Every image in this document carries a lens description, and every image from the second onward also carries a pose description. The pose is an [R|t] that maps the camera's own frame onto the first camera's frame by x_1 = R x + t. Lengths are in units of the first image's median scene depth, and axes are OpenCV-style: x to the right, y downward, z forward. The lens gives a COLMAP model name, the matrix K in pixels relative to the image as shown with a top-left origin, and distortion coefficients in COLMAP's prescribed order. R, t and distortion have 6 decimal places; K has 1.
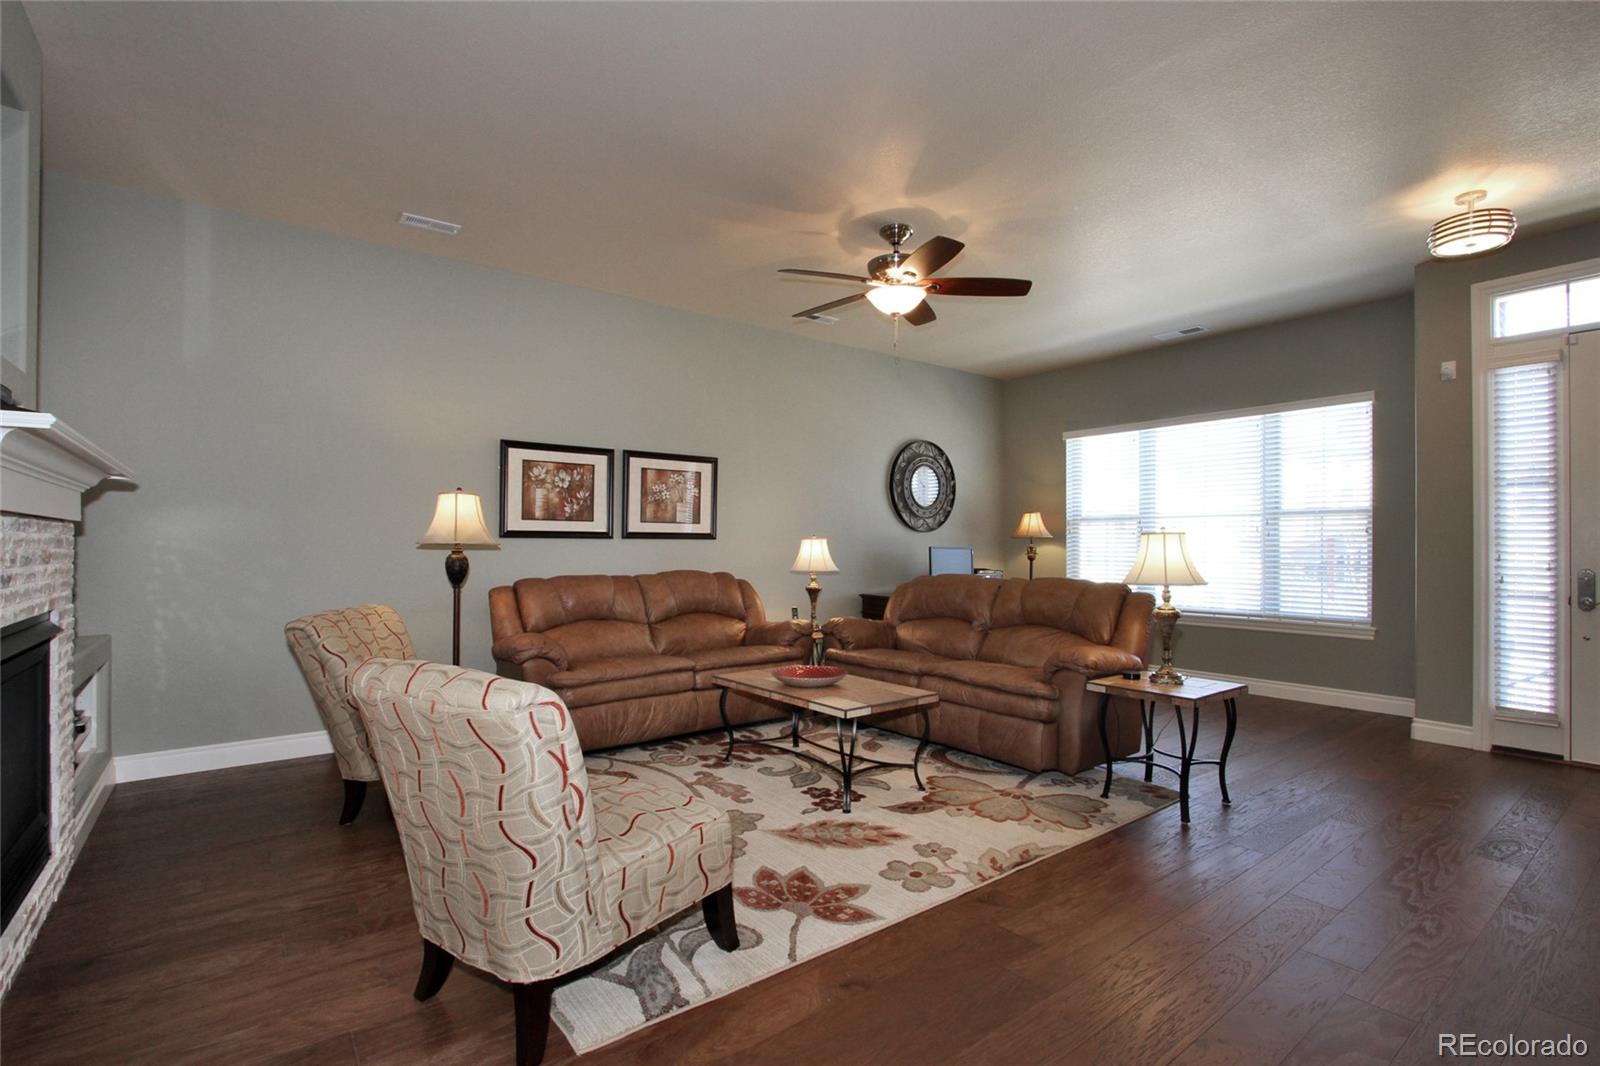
lens RADIAL K [[741.2, 0, 796.7], [0, 741.2, 539.3], [0, 0, 1]] dist [-0.017743, 0.001753]
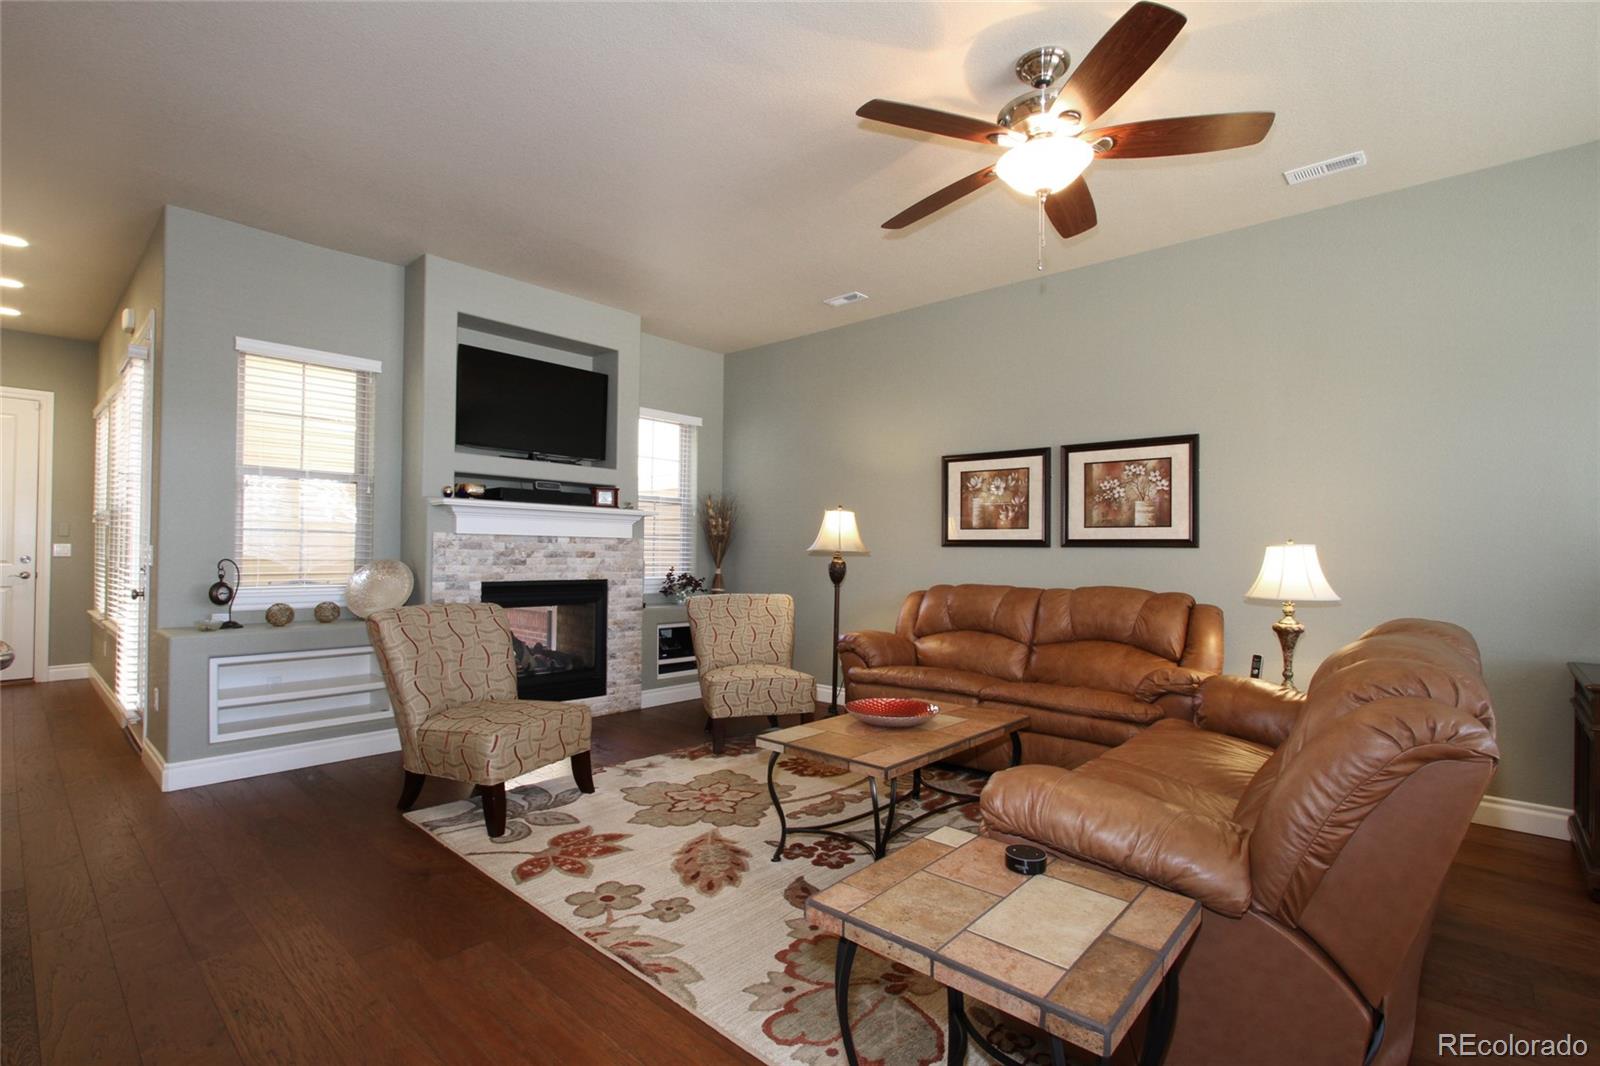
lens RADIAL K [[741.2, 0, 796.0], [0, 741.2, 535.5], [0, 0, 1]] dist [-0.017743, 0.001753]
pose [[0.178591, -0.023221, -0.983649, 0.596200], [-0.005776, 0.999679, -0.024648, 0.009195], [0.983906, 0.010083, 0.178400, 0.561296]]
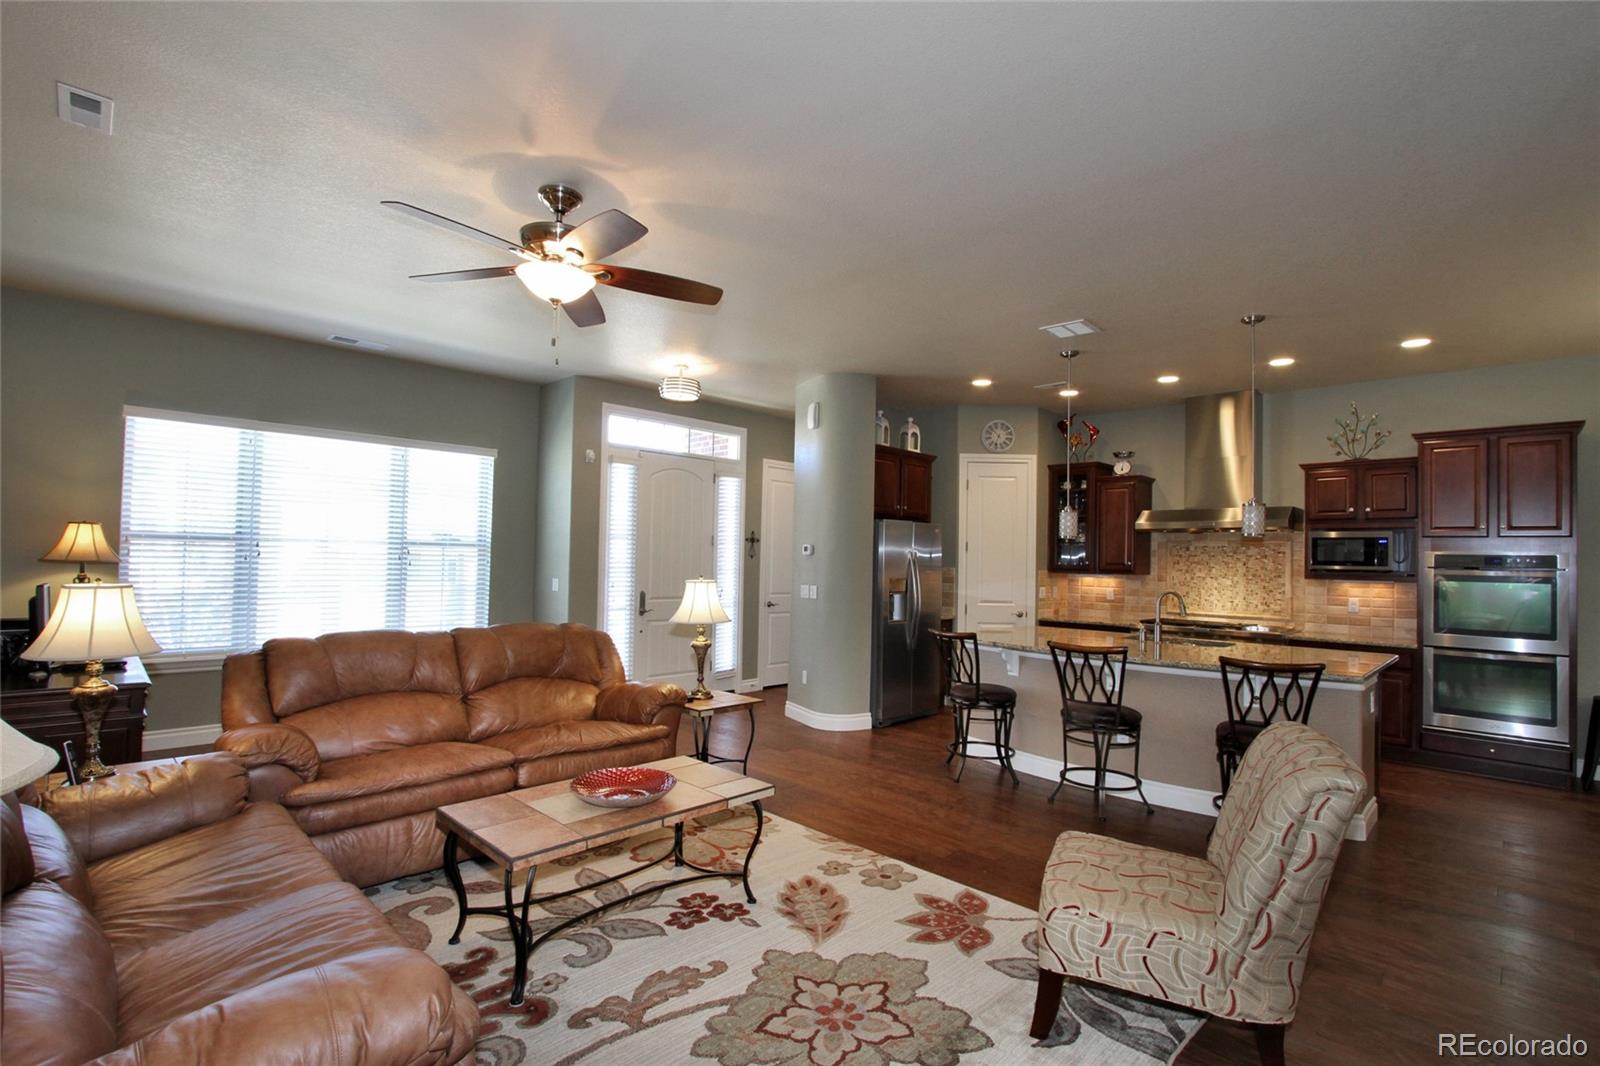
lens RADIAL K [[741.2, 0, 798.5], [0, 741.2, 543.3], [0, 0, 1]] dist [-0.017743, 0.001753]
pose [[-0.135975, 0.018184, 0.990545, -0.546721], [-0.029808, 0.999304, -0.022437, -0.033598], [-0.990264, -0.032577, -0.135338, 0.699555]]
